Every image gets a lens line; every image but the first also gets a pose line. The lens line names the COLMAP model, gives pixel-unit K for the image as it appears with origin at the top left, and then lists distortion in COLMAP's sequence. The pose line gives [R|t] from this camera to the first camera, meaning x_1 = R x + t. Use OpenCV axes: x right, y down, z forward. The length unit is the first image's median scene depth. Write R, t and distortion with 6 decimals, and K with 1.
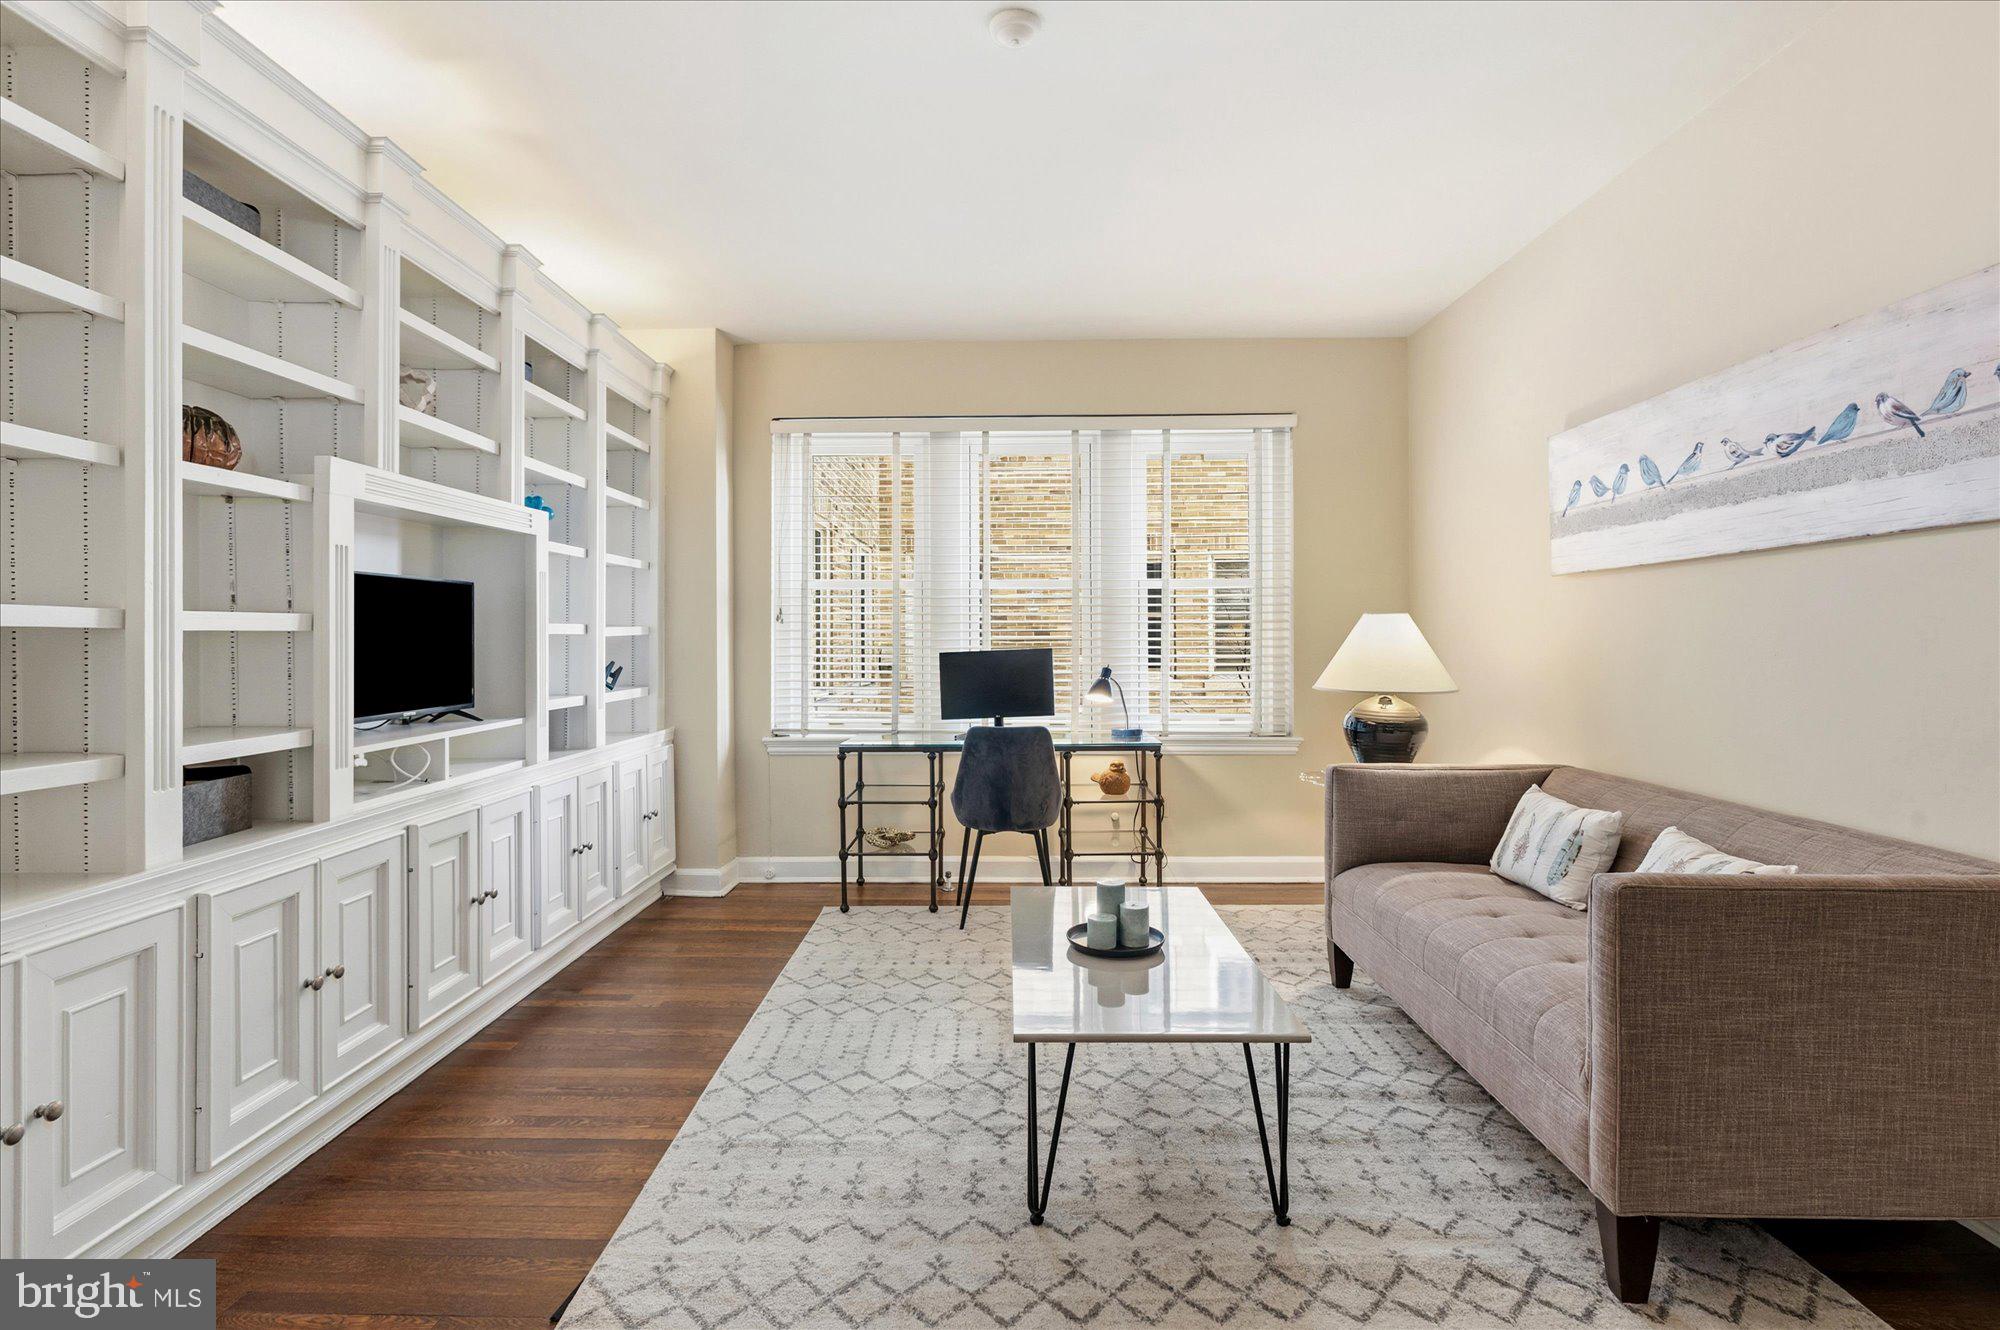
lens RADIAL K [[974.0, 0, 993.8], [0, 974.0, 661.7], [0, 0, 1]] dist [0.009804, 0.000426]
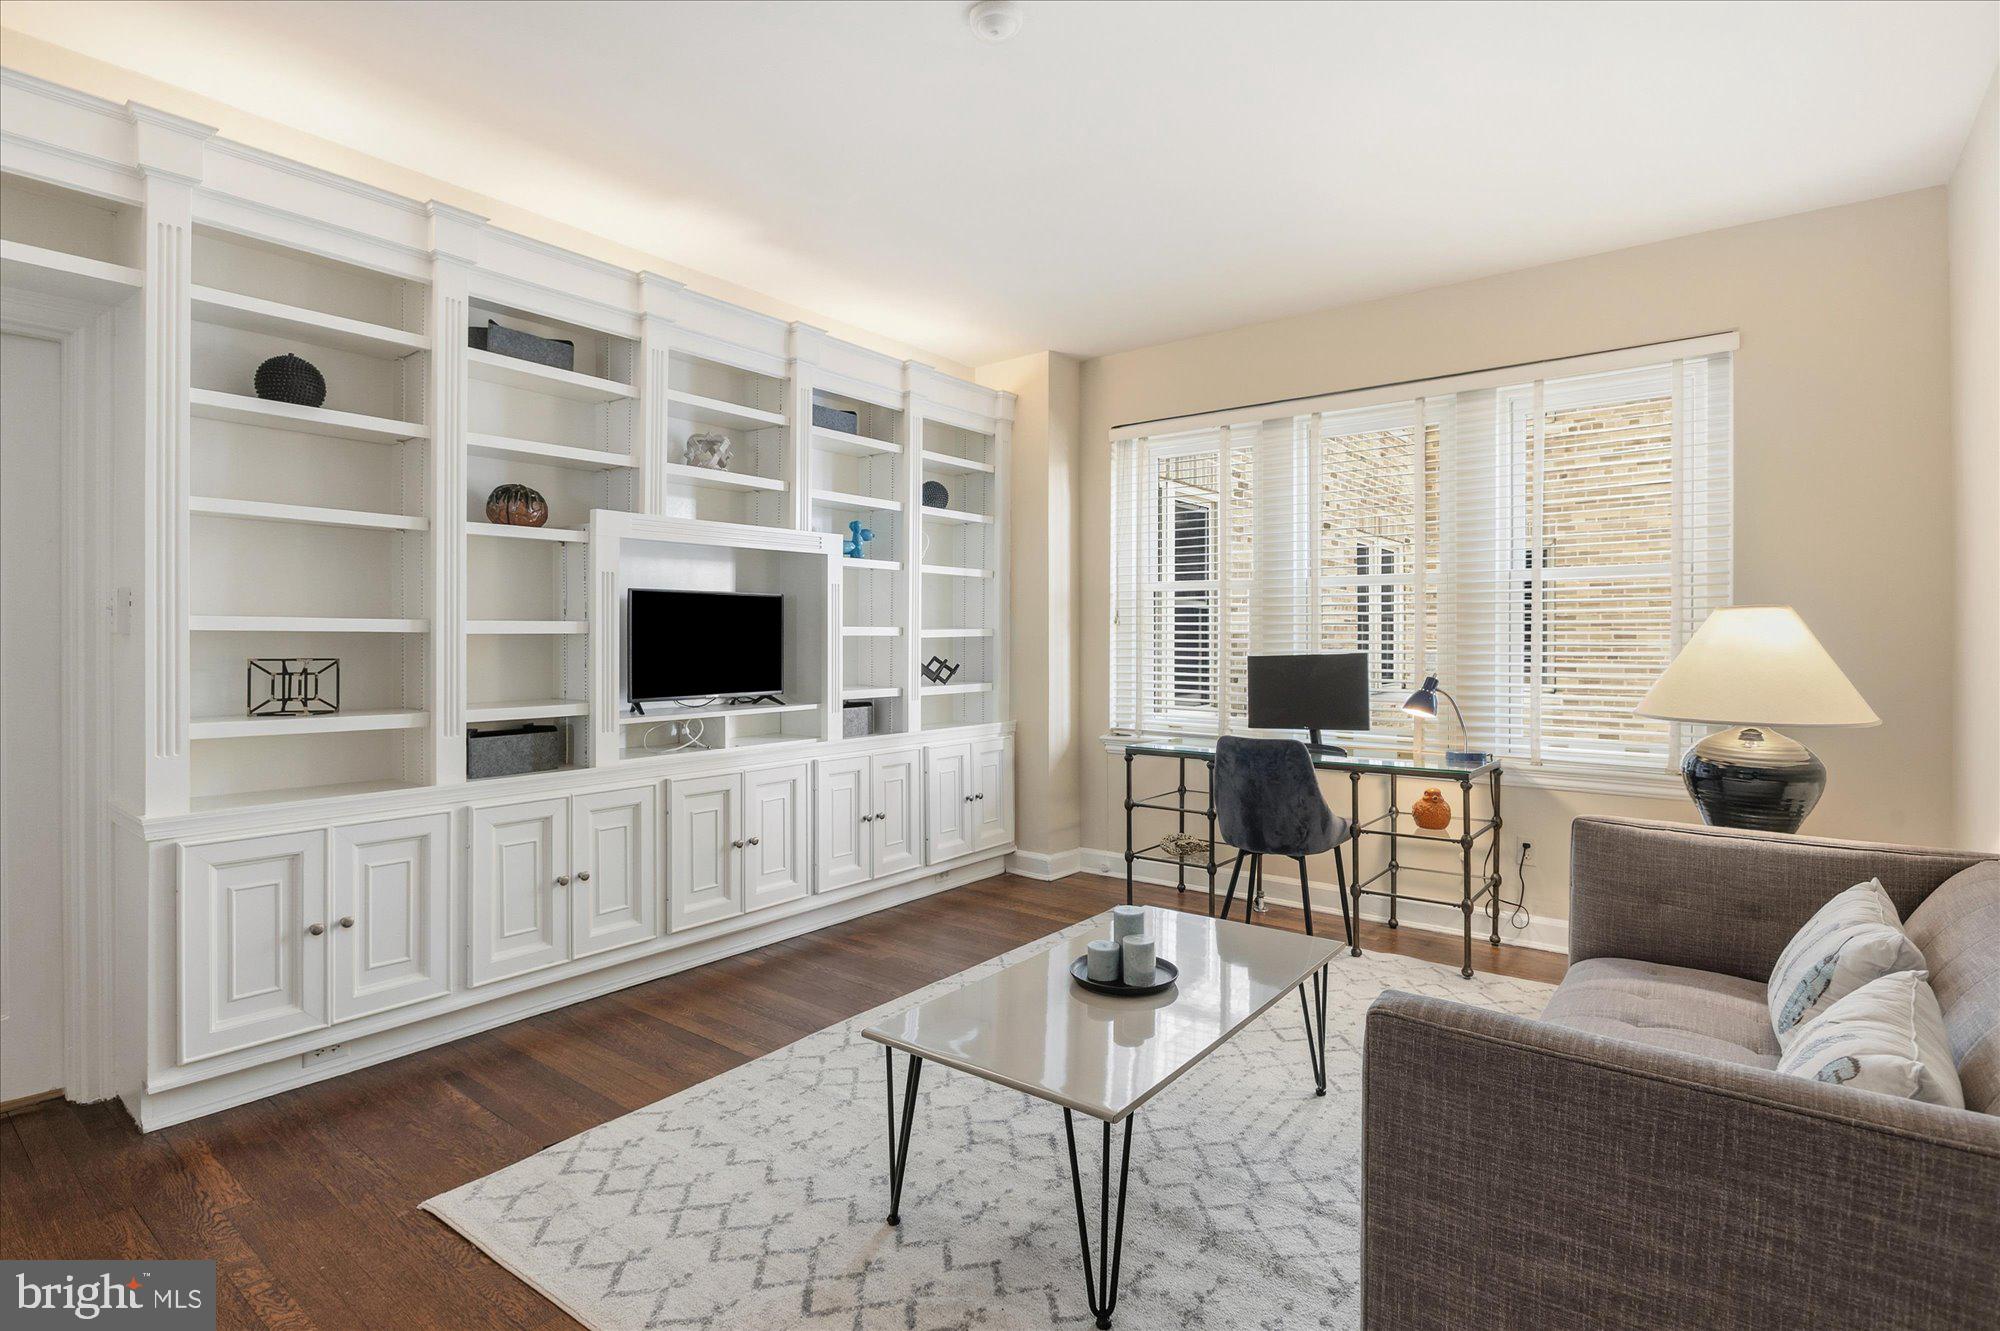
lens RADIAL K [[962.5, 0, 990.7], [0, 962.5, 664.2], [0, 0, 1]] dist [-0.002345, -0.000944]
pose [[0.807601, 0.019614, -0.589403, 0.406994], [-0.018296, 0.999799, 0.008201, -0.006313], [0.589445, 0.004160, 0.807798, 0.150064]]
